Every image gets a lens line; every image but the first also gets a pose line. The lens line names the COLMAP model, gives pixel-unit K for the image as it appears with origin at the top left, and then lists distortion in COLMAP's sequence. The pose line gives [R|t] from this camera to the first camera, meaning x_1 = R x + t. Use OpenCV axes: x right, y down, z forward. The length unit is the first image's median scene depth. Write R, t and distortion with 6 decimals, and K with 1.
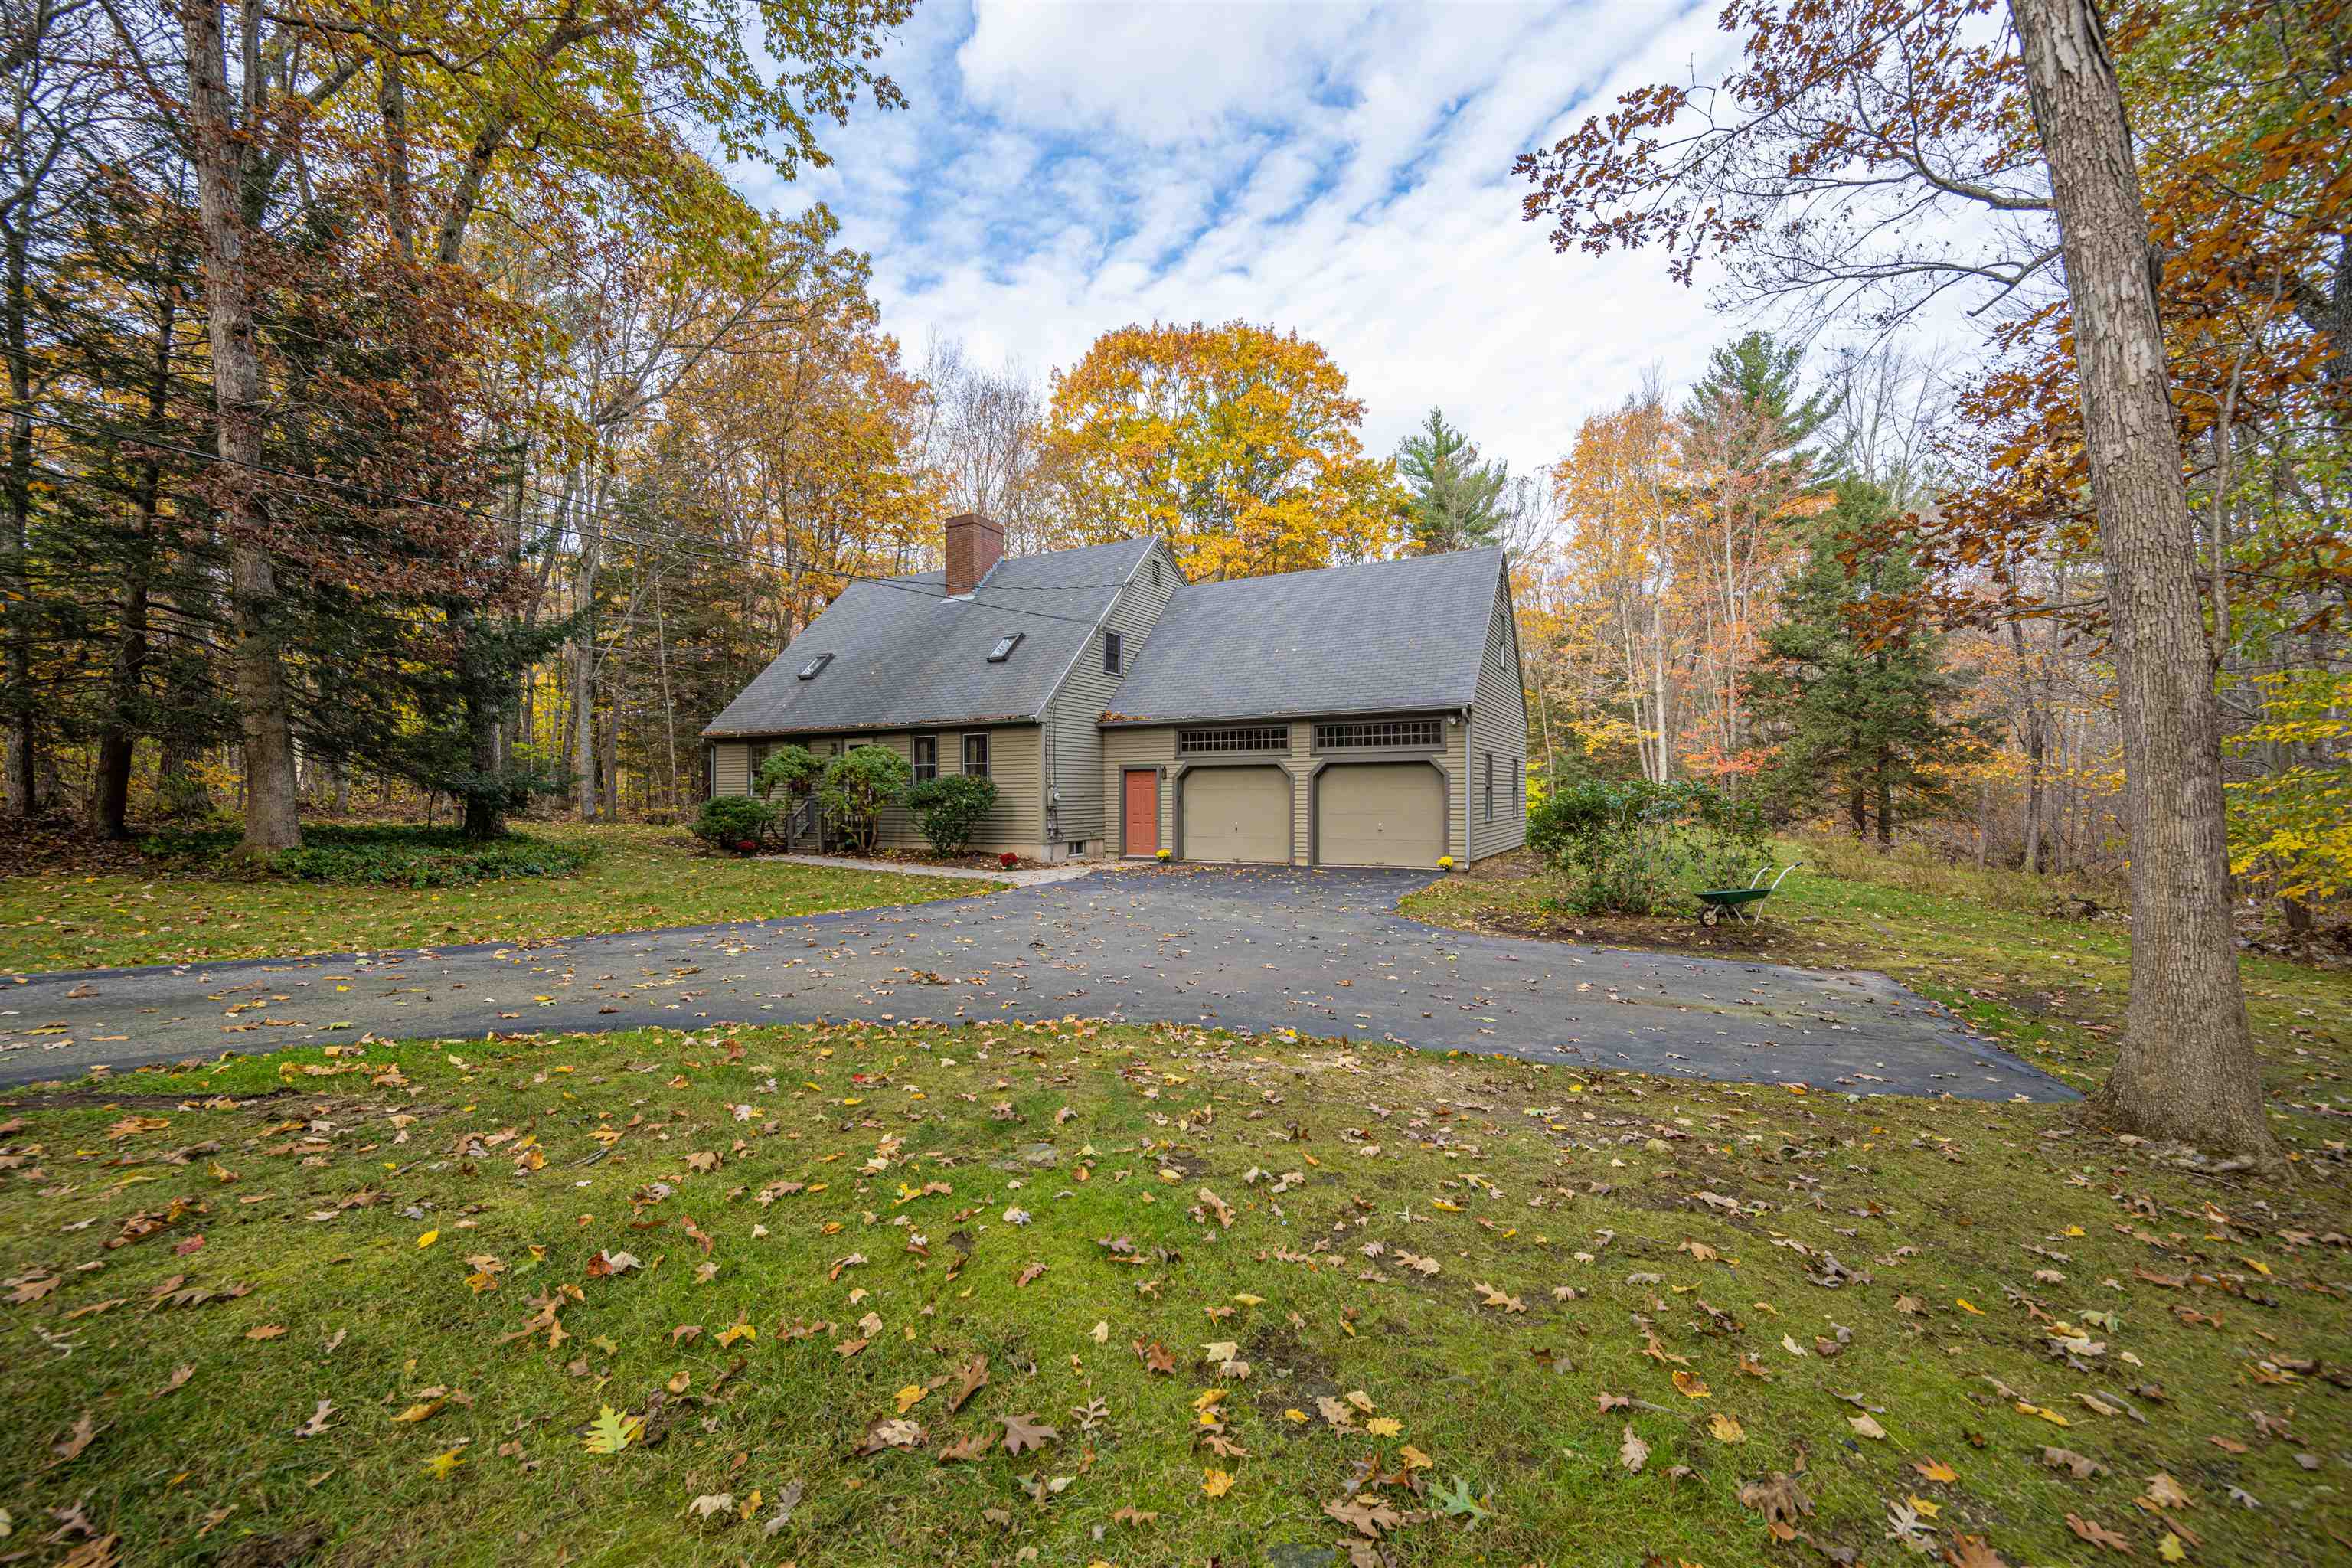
lens RADIAL K [[923.0, 0, 1181.1], [0, 923.0, 782.5], [0, 0, 1]] dist [-0.001739, 0.000271]
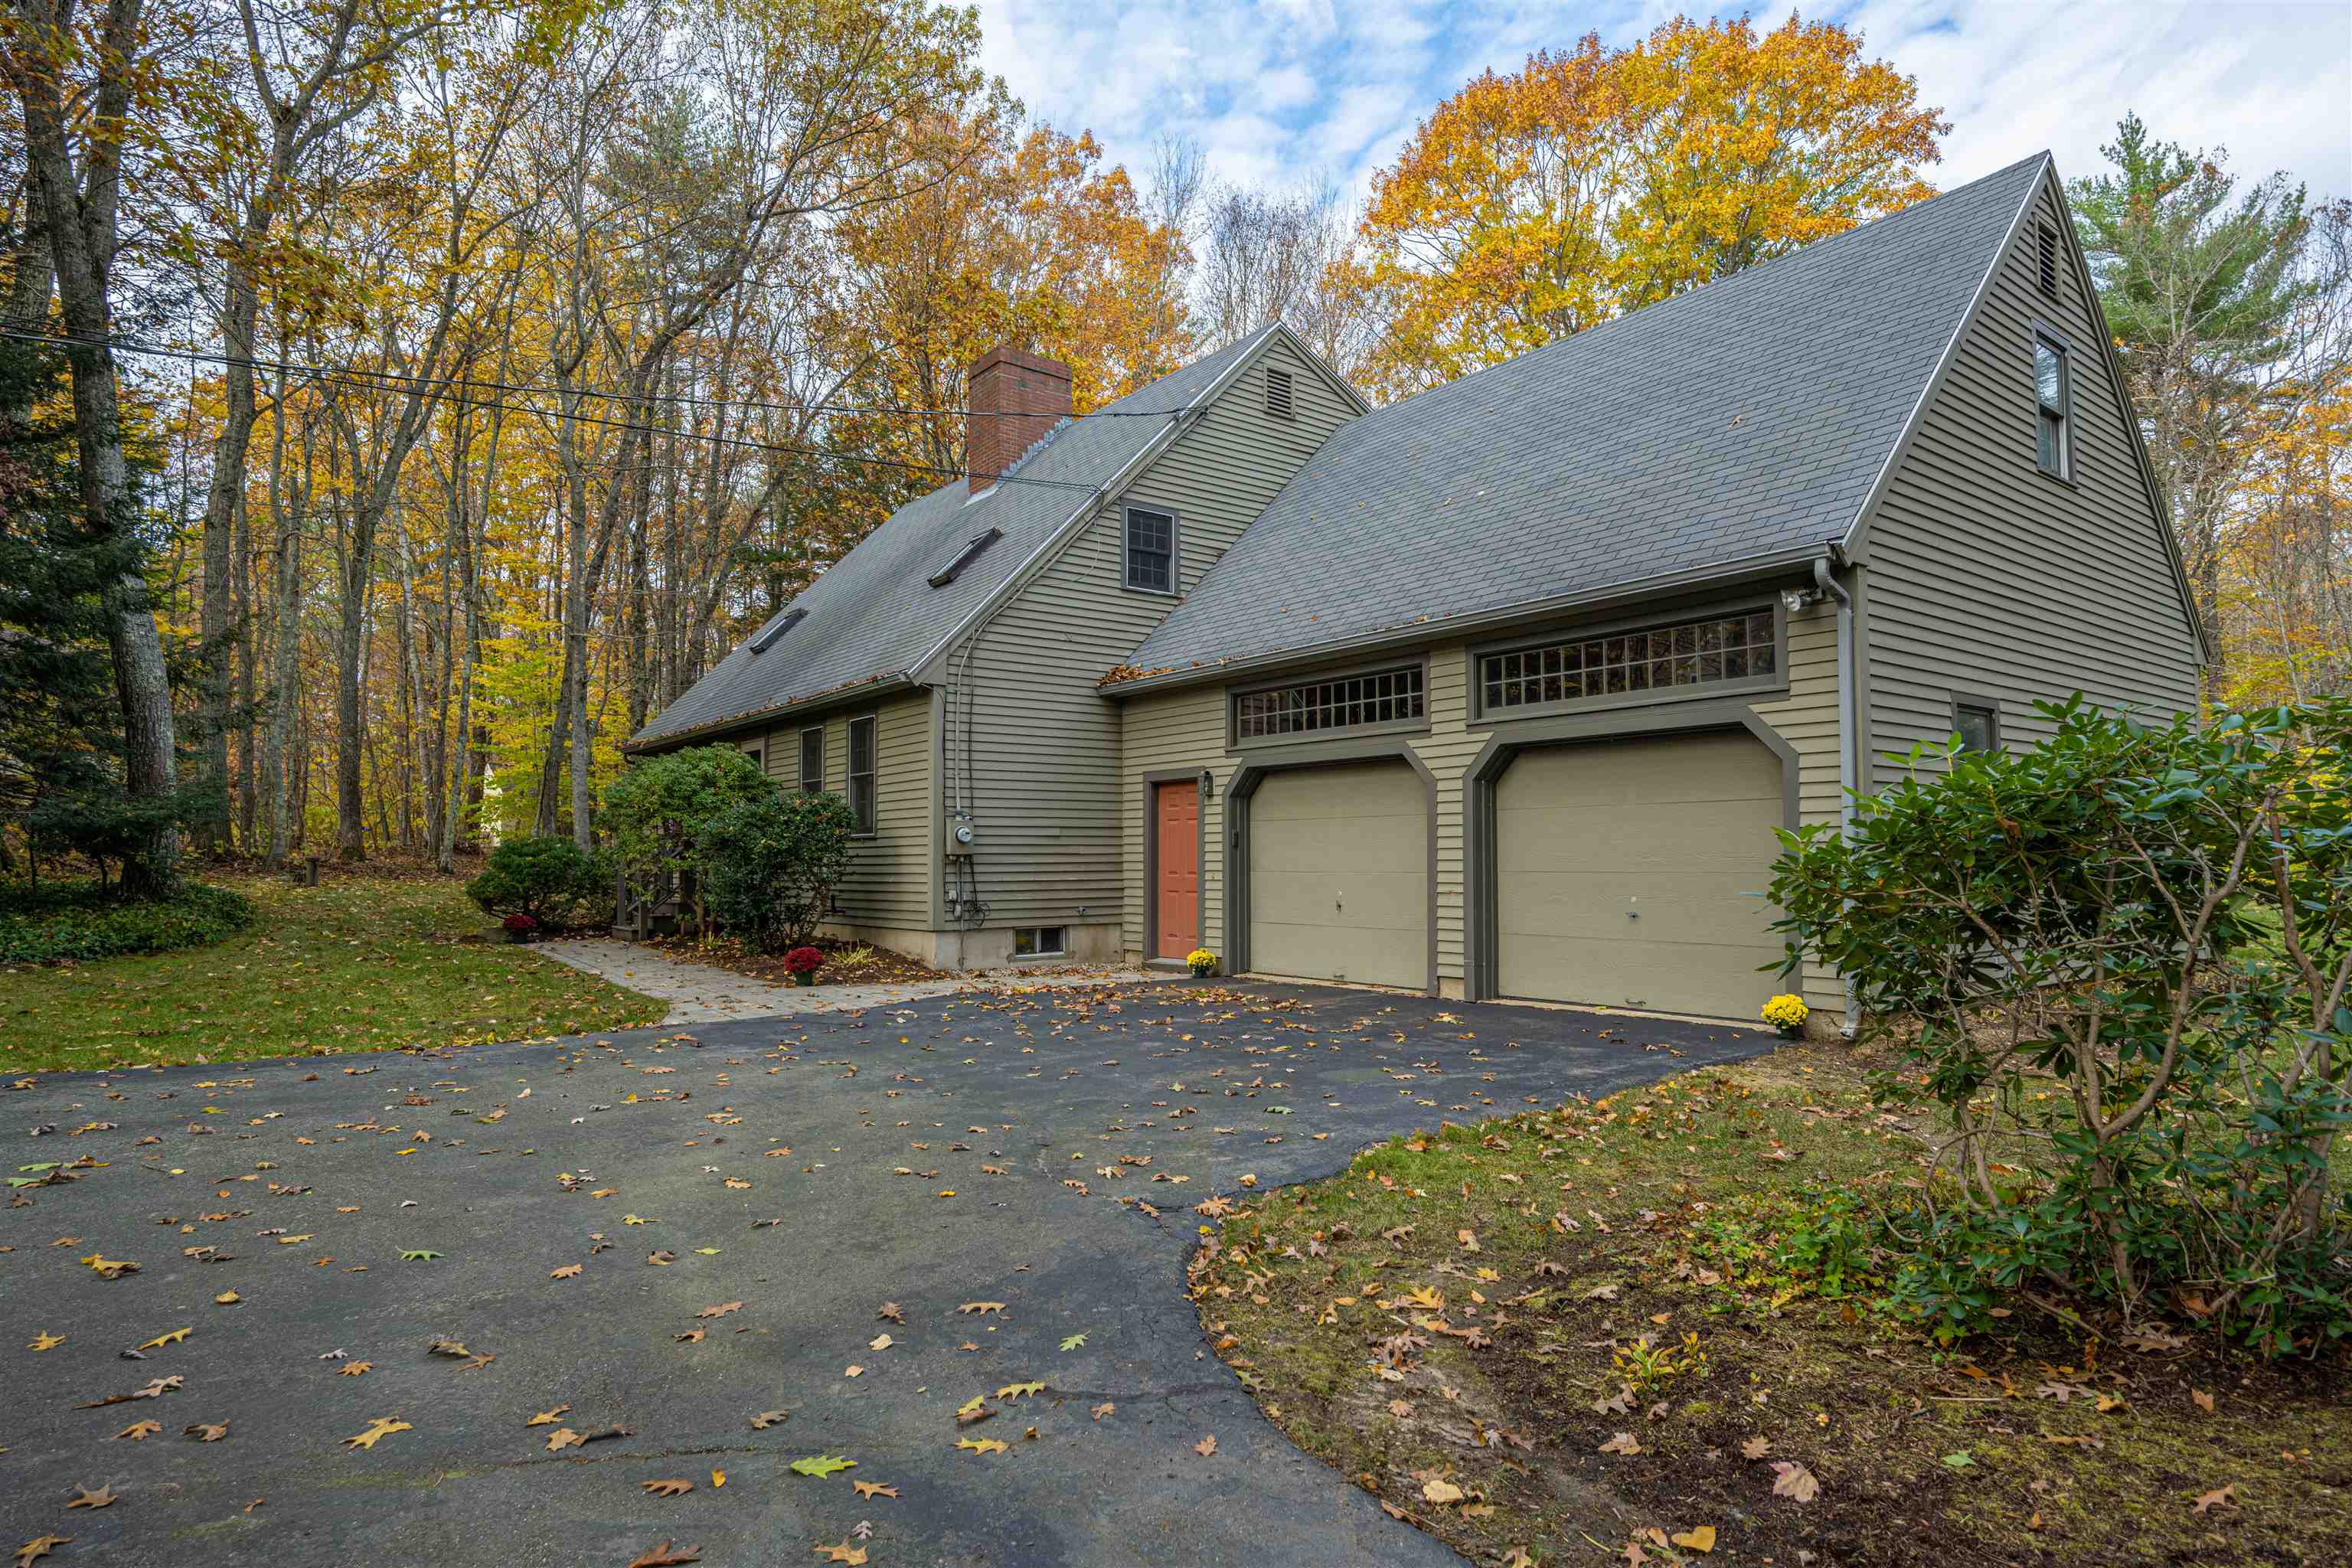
lens RADIAL K [[1309.6, 0, 1176.0], [0, 1309.6, 784.0], [0, 0, 1]] dist [-0.000200, -0.001425]
pose [[0.915508, -0.021925, -0.401701, 0.240842], [0.003867, 0.998947, -0.045710, 0.020114], [0.402280, 0.040294, 0.914629, 0.396759]]
